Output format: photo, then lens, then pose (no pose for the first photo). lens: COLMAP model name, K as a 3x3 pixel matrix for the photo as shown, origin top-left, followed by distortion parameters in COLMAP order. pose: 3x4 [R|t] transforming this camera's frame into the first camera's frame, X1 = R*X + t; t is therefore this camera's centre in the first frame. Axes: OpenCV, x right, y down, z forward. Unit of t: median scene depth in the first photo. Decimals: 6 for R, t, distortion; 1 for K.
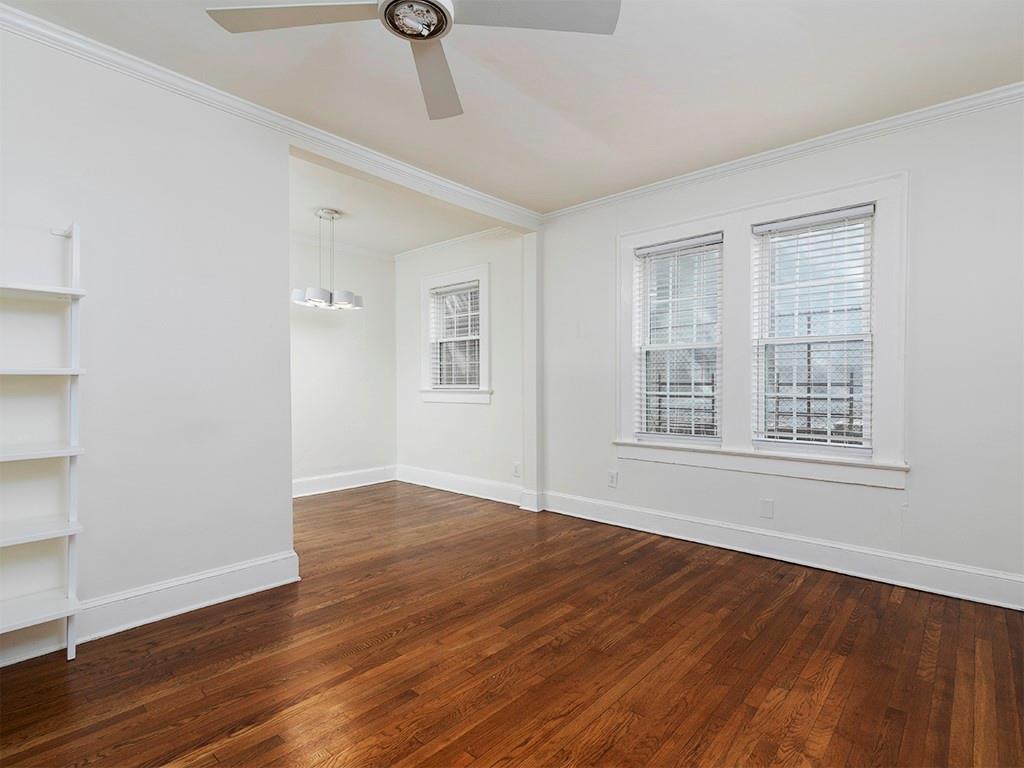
lens RADIAL K [[519.4, 0, 538.9], [0, 519.4, 385.1], [0, 0, 1]] dist [0.007263, -0.001702]
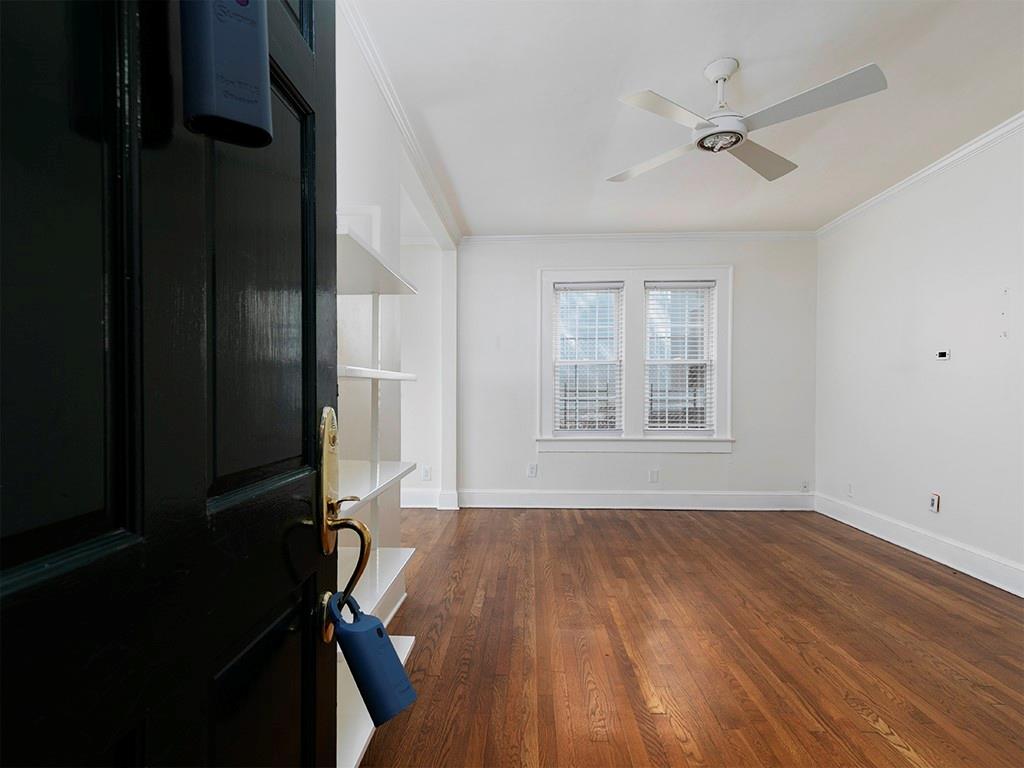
lens RADIAL K [[519.4, 0, 513.6], [0, 519.4, 385.2], [0, 0, 1]] dist [0.007263, -0.001702]
pose [[0.784772, -0.000289, 0.619785, -0.752183], [0.008605, 0.999909, -0.010430, -0.005148], [-0.619725, 0.013519, 0.784702, 0.093534]]
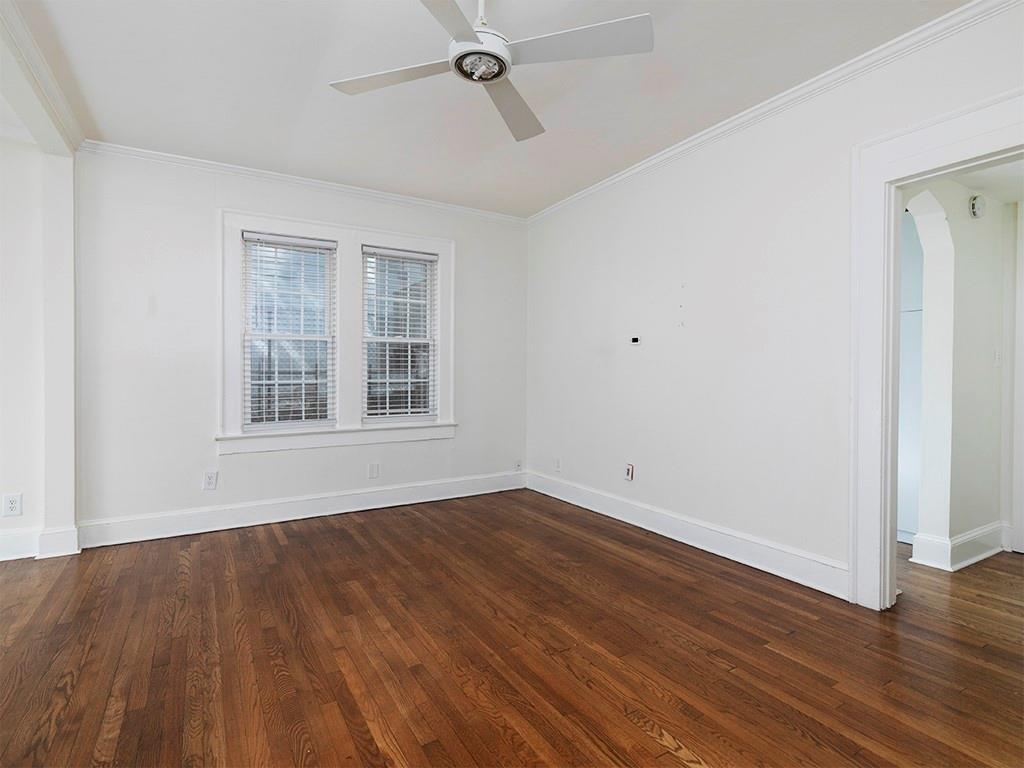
lens RADIAL K [[519.4, 0, 522.0], [0, 519.4, 377.1], [0, 0, 1]] dist [0.007263, -0.001702]
pose [[0.312757, -0.014557, 0.949722, -0.631913], [0.007814, 0.999888, 0.012753, -0.004111], [-0.949801, 0.003432, 0.312836, 0.249971]]
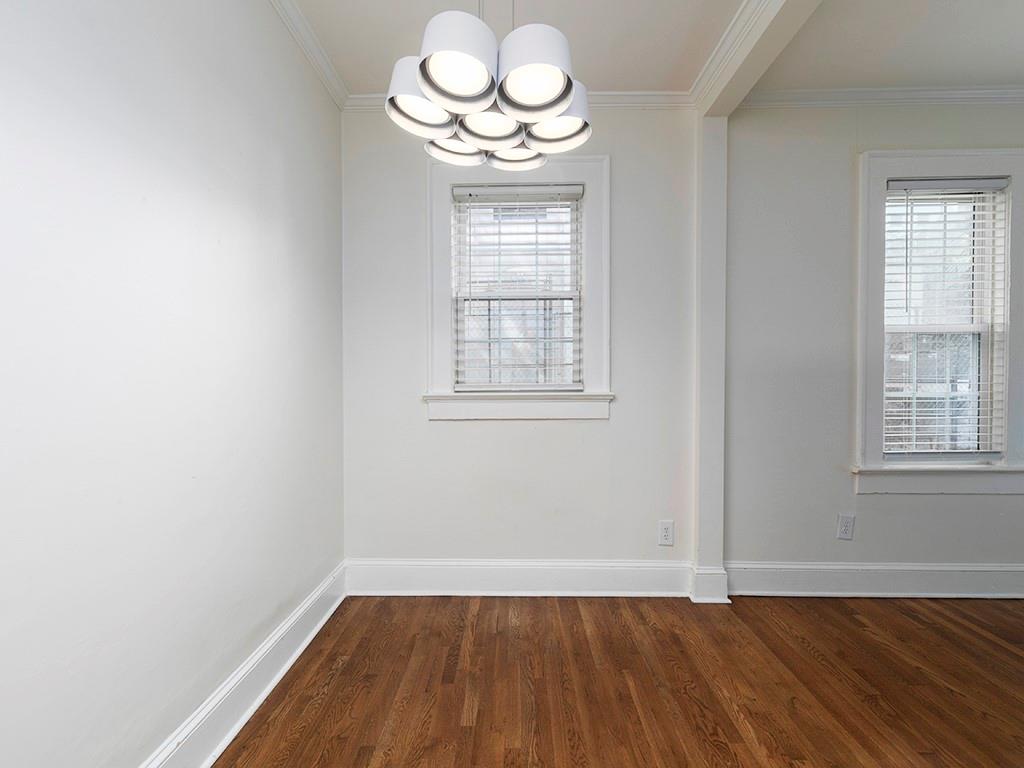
lens RADIAL K [[519.4, 0, 490.0], [0, 519.4, 369.3], [0, 0, 1]] dist [0.007263, -0.001702]
pose [[0.750784, 0.002035, 0.660544, -0.764205], [-0.018432, 0.999670, 0.017870, -0.032386], [-0.660290, -0.025592, 0.750574, 0.947088]]
